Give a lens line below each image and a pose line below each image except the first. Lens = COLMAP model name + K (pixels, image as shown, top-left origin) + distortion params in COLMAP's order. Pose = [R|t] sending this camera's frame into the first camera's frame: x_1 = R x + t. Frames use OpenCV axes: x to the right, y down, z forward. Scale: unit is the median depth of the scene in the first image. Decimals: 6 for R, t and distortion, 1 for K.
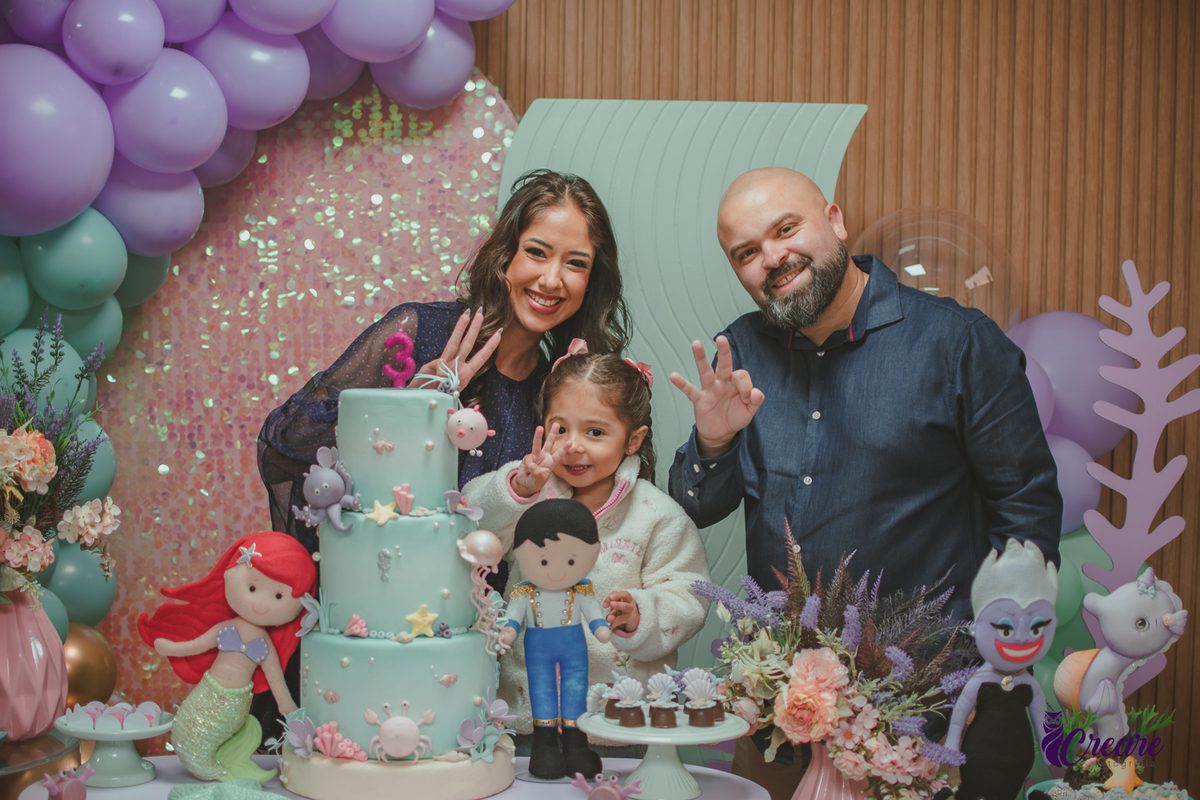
lens RADIAL K [[1967.4, 0, 600.0], [0, 1967.4, 400.0], [0, 0, 1]] dist [-0.152806, -0.019598]
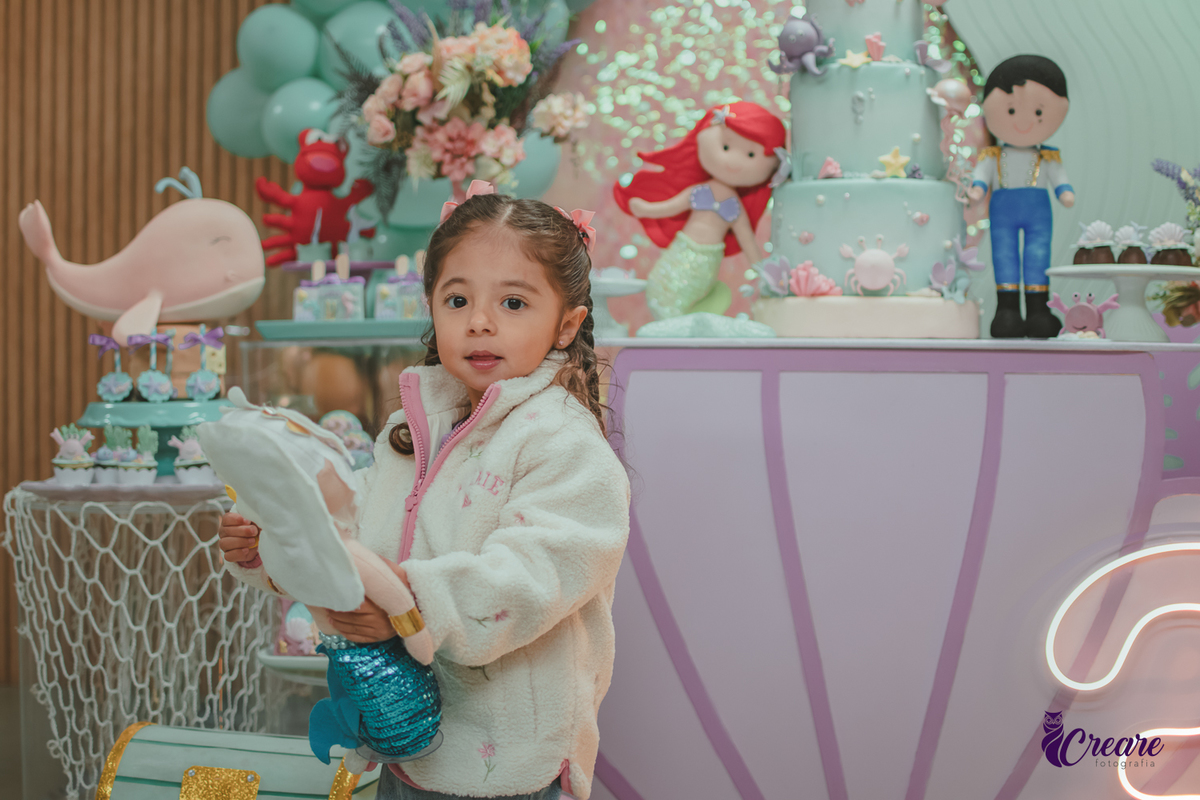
lens RADIAL K [[1967.4, 0, 600.0], [0, 1967.4, 400.0], [0, 0, 1]] dist [-0.152806, -0.019598]
pose [[0.985371, -0.002579, -0.170403, -0.068298], [-0.001592, 0.999702, -0.024341, 0.260906], [0.170415, 0.024256, 0.985074, -0.031719]]
